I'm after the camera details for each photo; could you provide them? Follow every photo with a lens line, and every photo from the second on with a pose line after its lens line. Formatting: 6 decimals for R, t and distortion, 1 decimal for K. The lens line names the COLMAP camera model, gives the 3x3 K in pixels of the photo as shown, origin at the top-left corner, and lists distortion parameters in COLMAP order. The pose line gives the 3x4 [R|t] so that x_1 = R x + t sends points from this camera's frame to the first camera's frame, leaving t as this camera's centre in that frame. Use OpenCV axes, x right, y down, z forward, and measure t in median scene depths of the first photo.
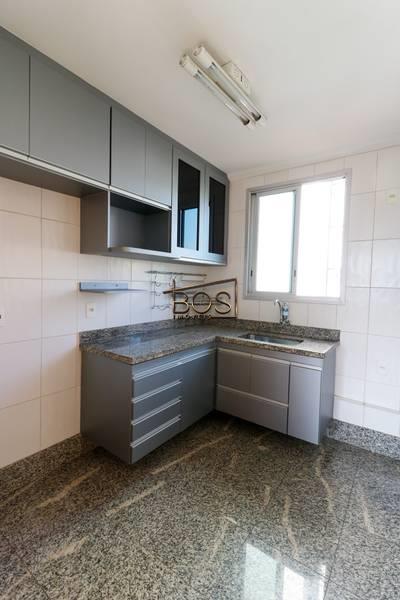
lens RADIAL K [[278.0, 0, 202.0], [0, 278.0, 294.6], [0, 0, 1]] dist [0.025248, -0.014352]
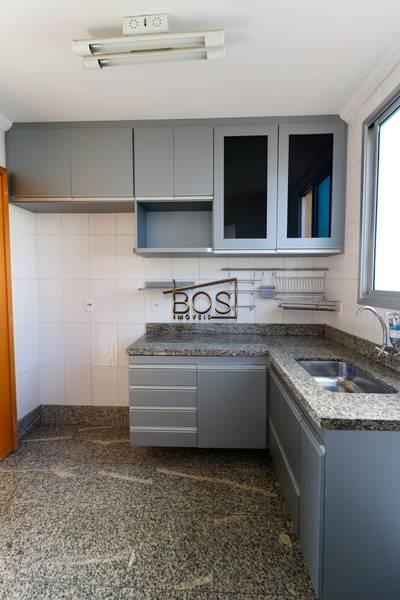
lens RADIAL K [[278.0, 0, 202.0], [0, 278.0, 294.6], [0, 0, 1]] dist [0.025248, -0.014352]
pose [[0.540306, 0.013235, -0.841365, 0.685316], [-0.023733, 0.999718, 0.000485, 0.005660], [0.841134, 0.019706, 0.540467, 0.531301]]
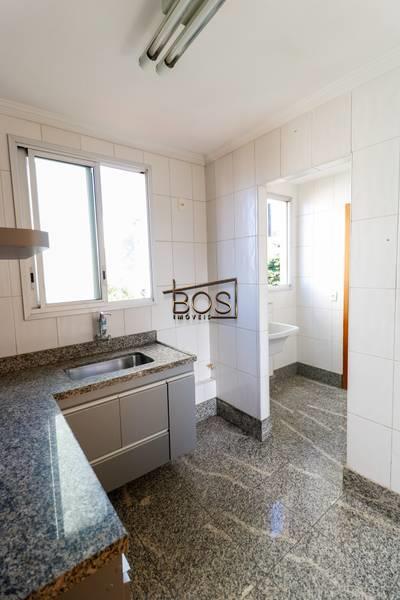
lens RADIAL K [[278.0, 0, 202.0], [0, 278.0, 294.6], [0, 0, 1]] dist [0.025248, -0.014352]
pose [[0.291287, -0.120600, 0.949003, -0.445955], [0.085015, 0.991360, 0.099888, -0.097320], [-0.952851, 0.051584, 0.299023, 0.630198]]
